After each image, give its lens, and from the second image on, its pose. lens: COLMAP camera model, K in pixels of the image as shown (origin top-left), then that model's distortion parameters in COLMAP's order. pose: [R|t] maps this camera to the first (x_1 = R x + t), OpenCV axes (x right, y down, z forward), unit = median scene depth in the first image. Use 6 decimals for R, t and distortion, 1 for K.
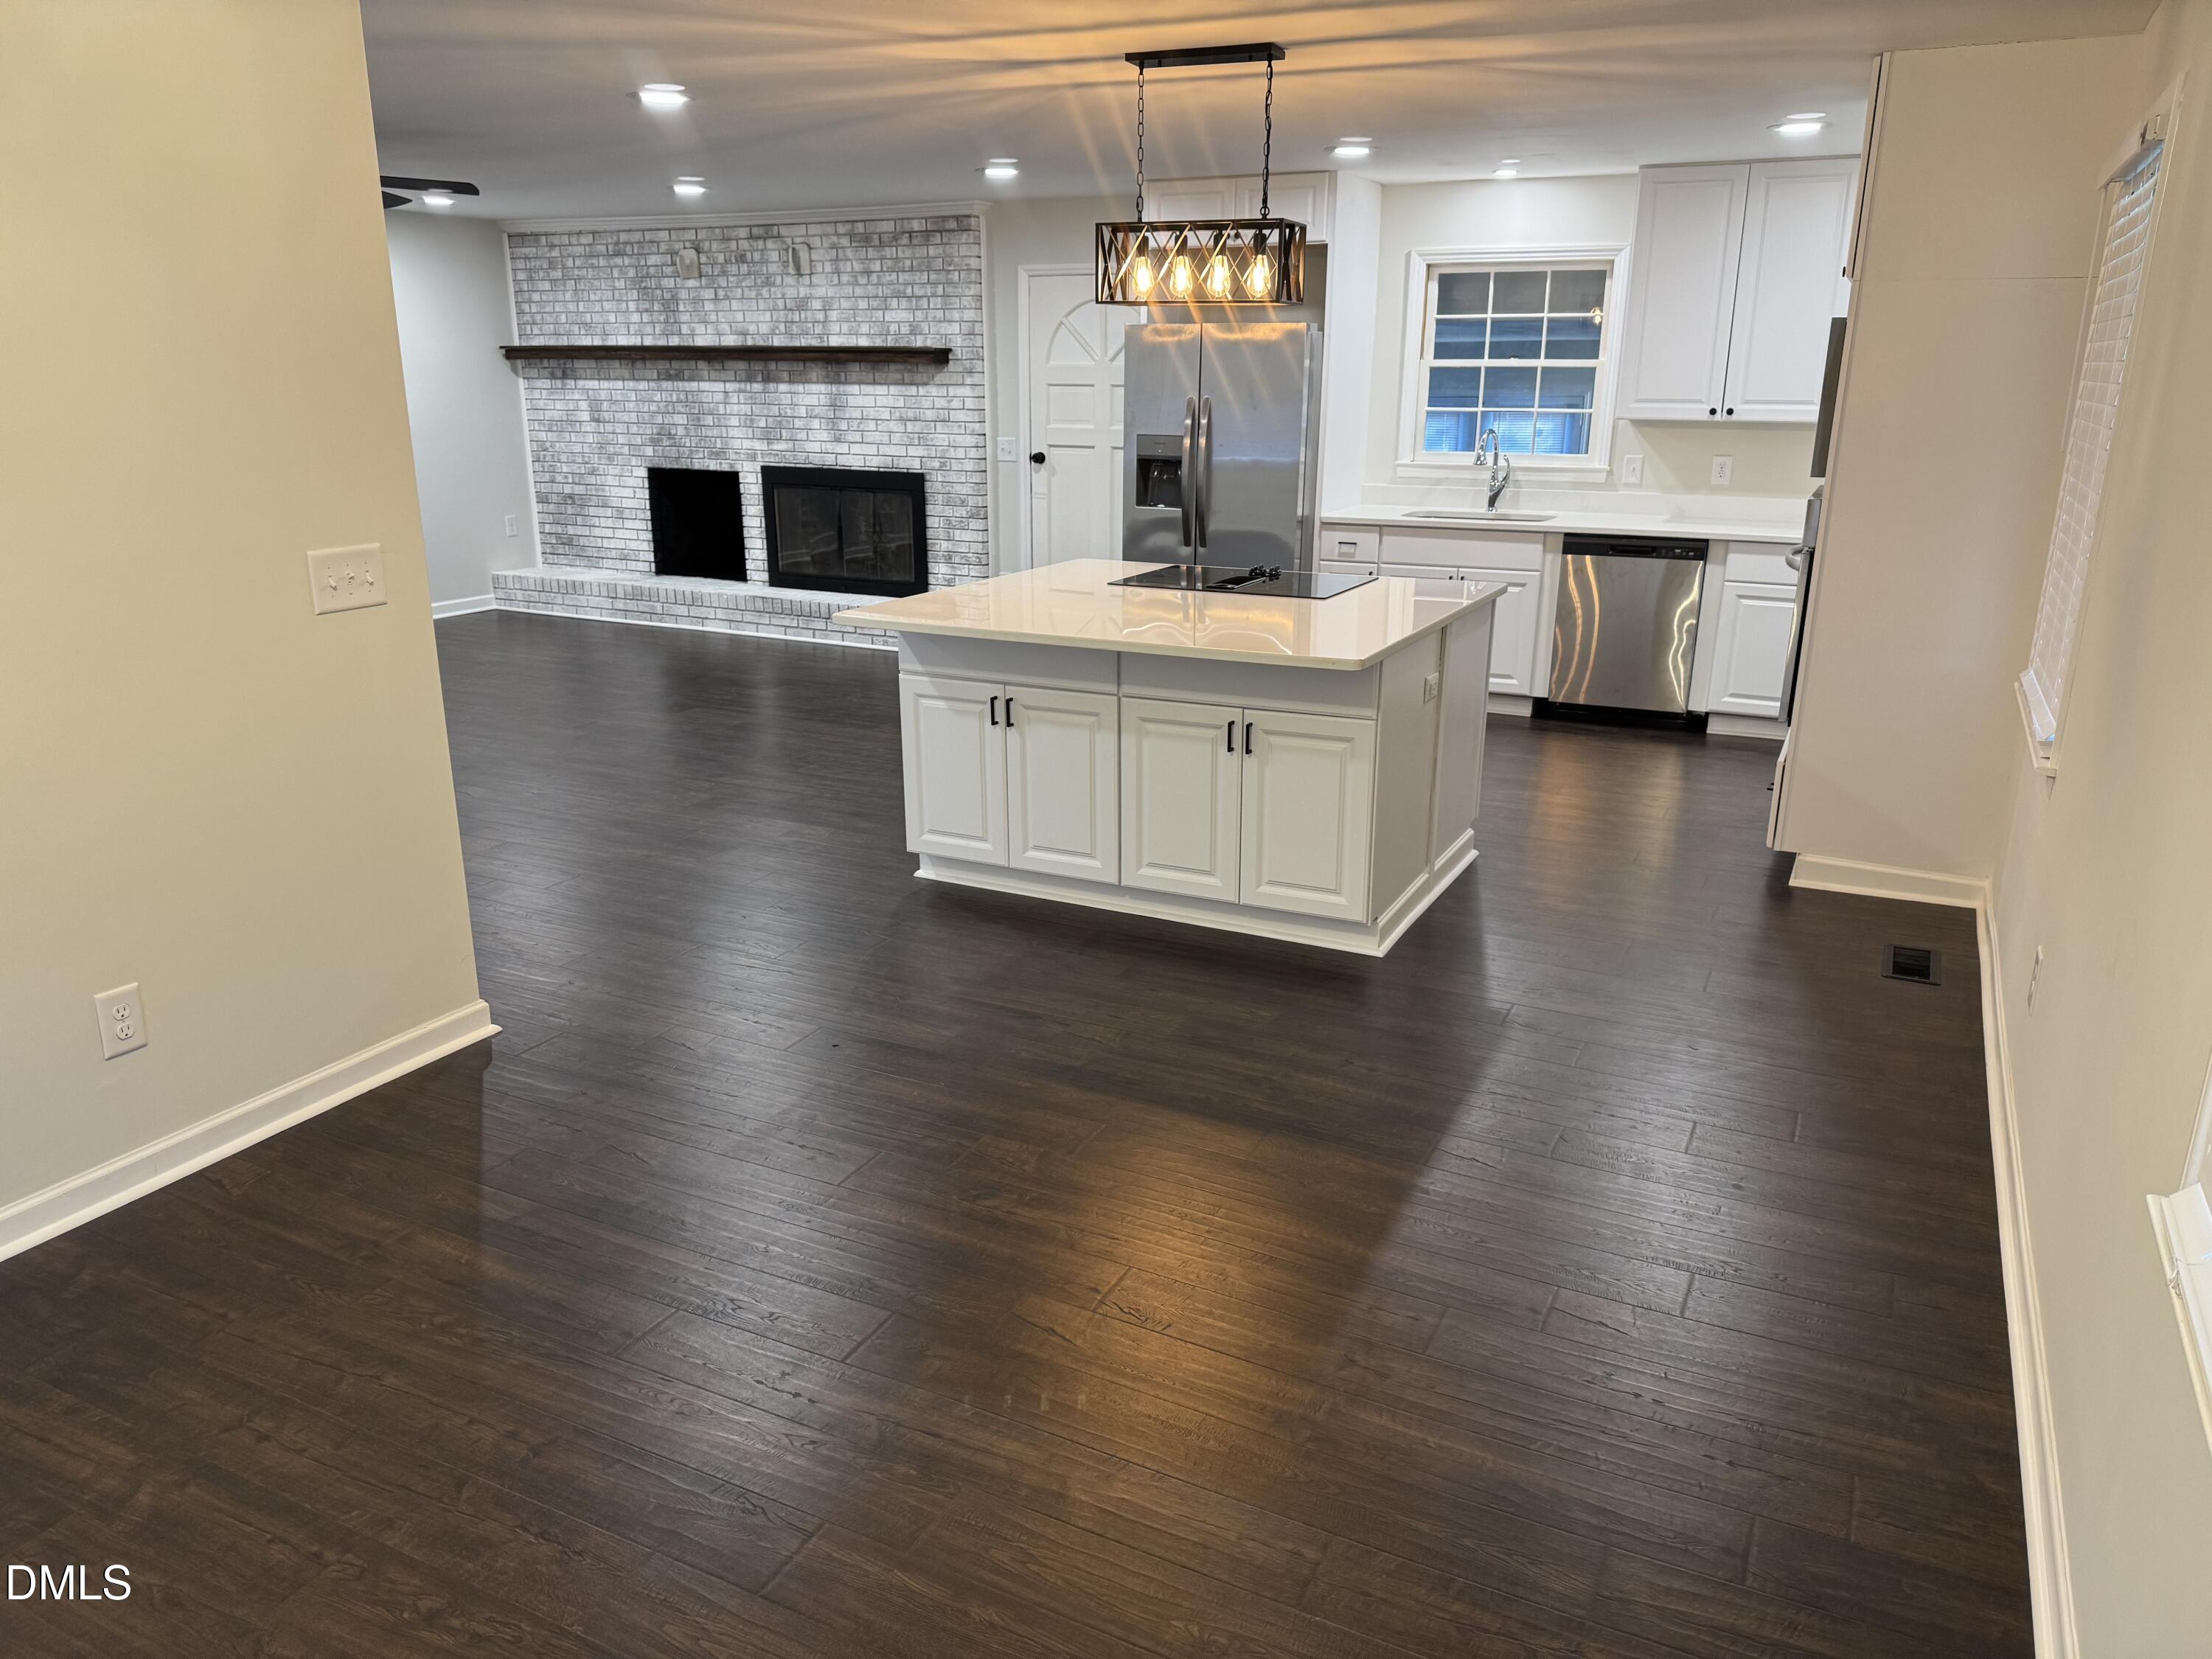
lens RADIAL K [[1558.1, 0, 1106.0], [0, 1558.1, 829.5], [0, 0, 1]] dist [0.100878, -0.224266]
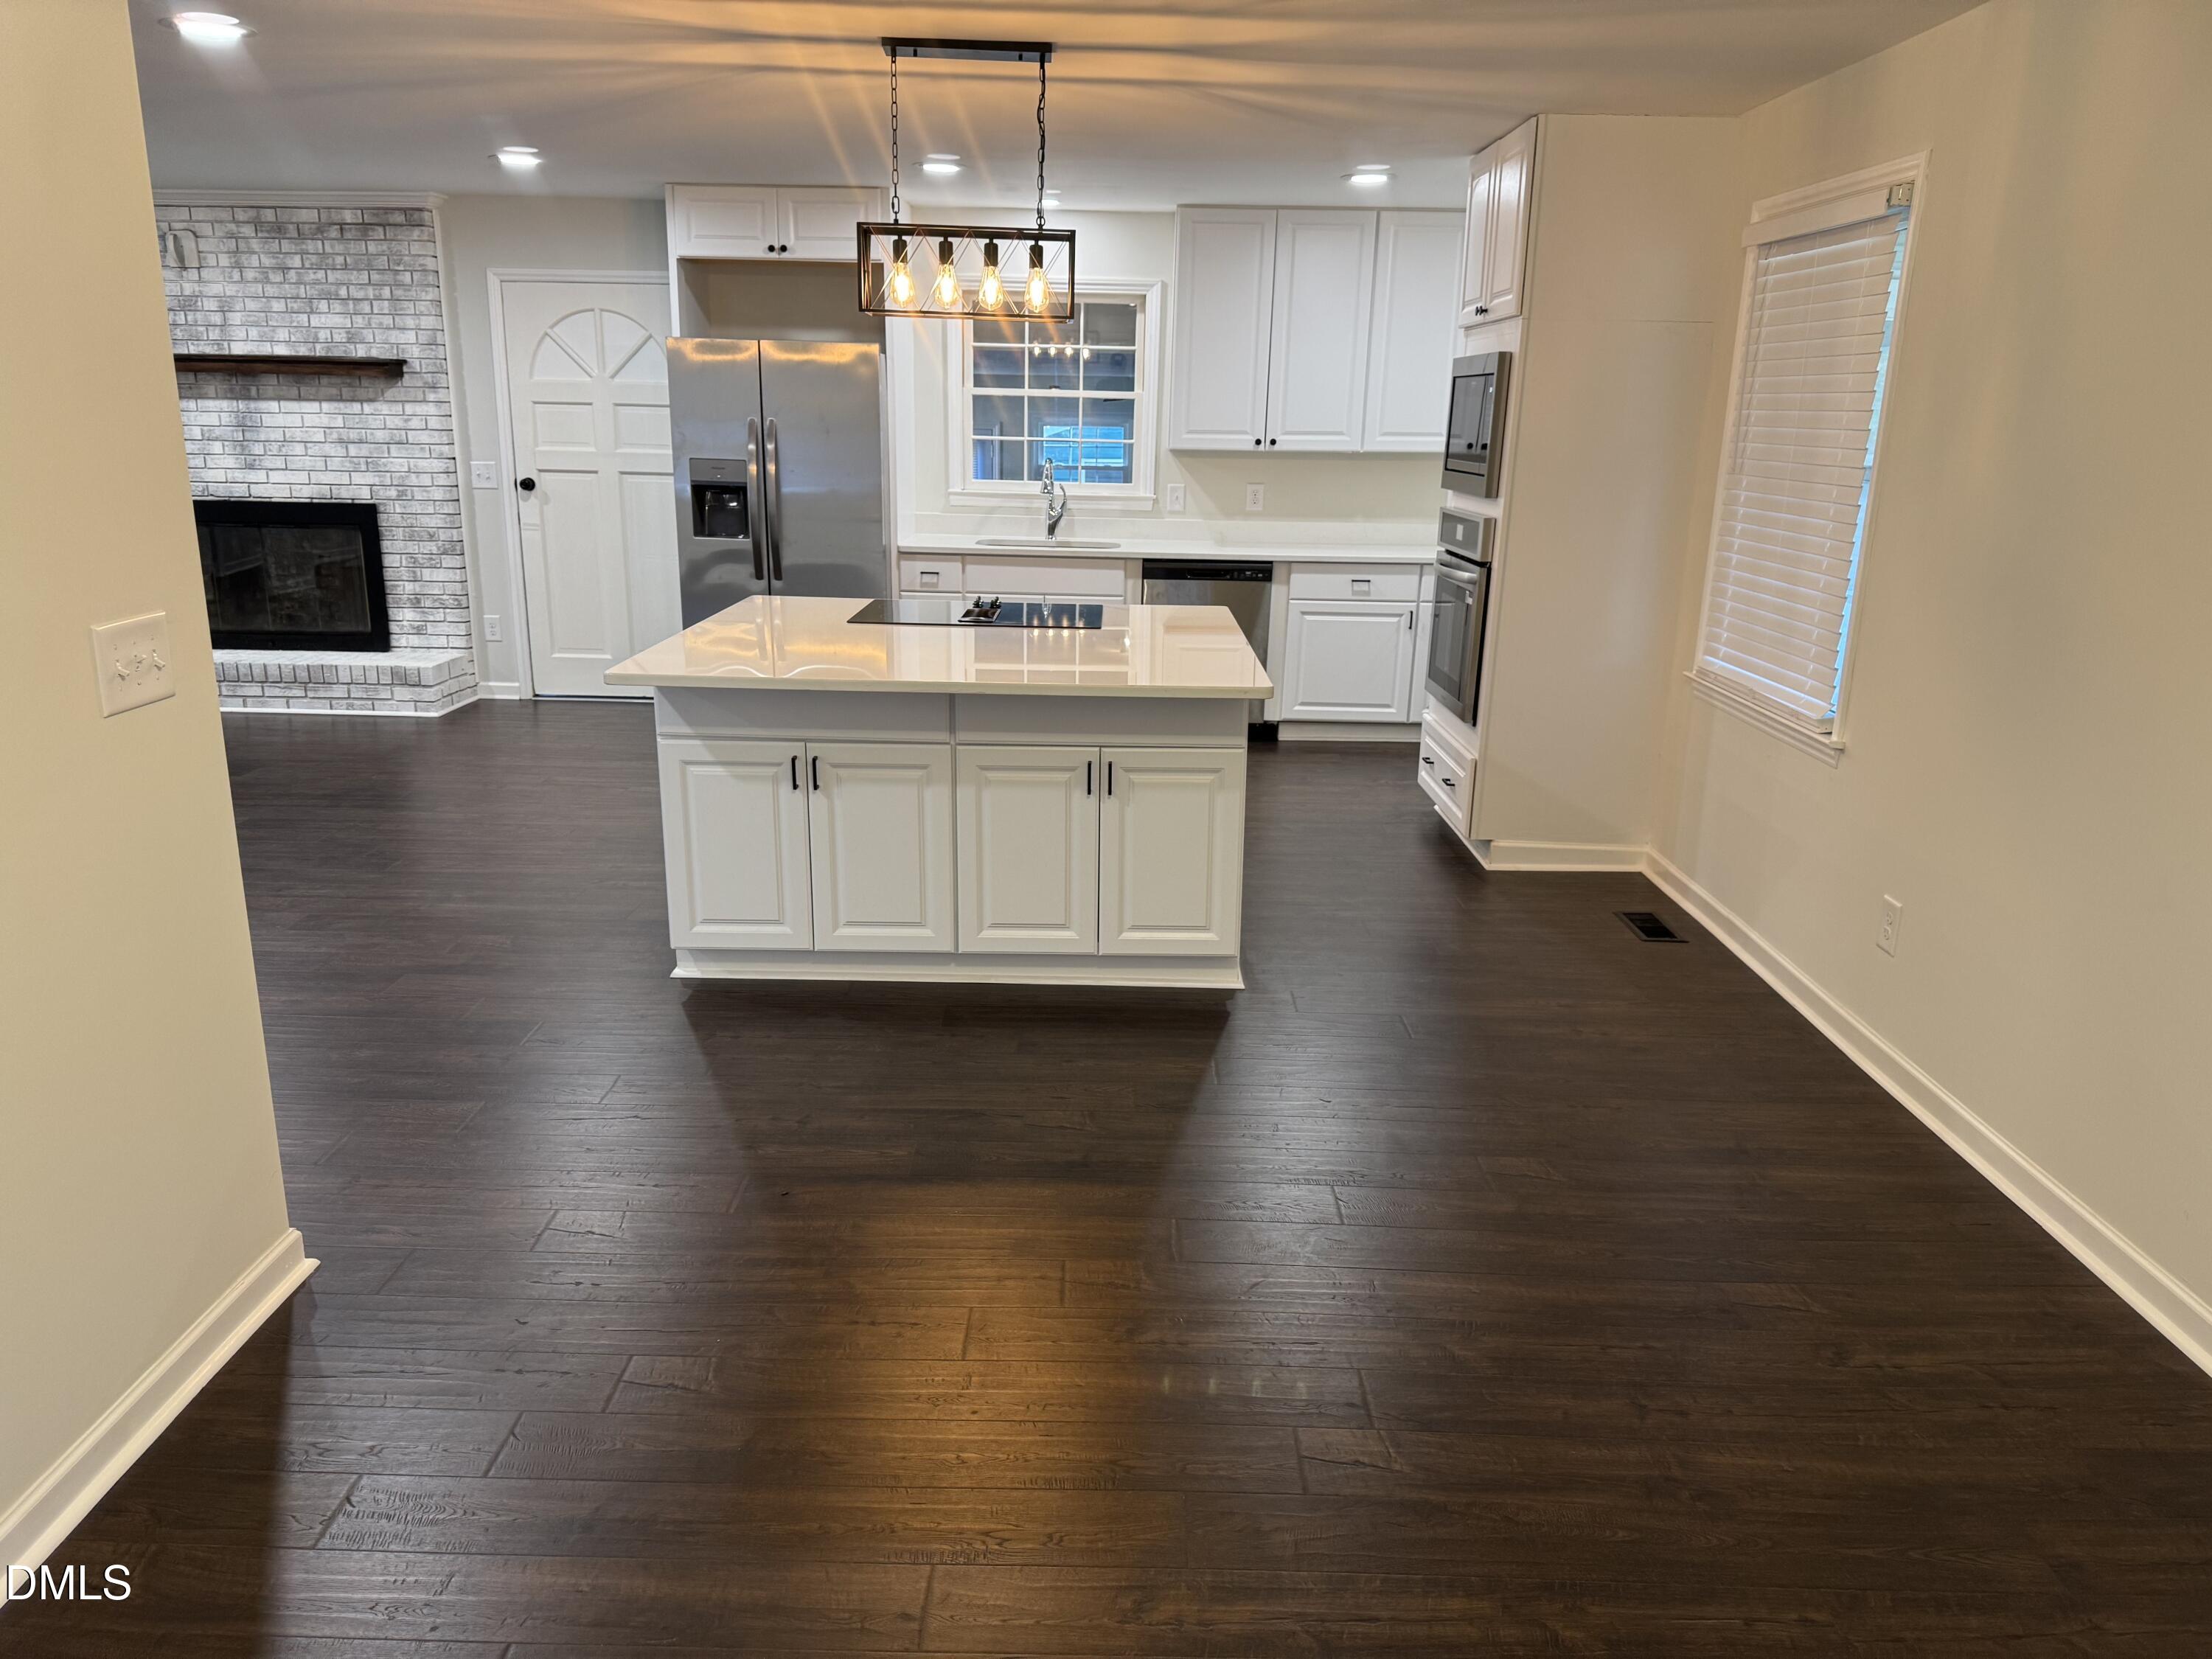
lens RADIAL K [[1551.6, 0, 1108.8], [0, 1551.6, 839.7], [0, 0, 1]] dist [-0.002699, -0.021937]
pose [[0.892464, -0.105222, 0.438676, -0.155601], [0.108680, 0.993926, 0.017302, -0.018440], [-0.437832, 0.032234, 0.898479, 0.080336]]
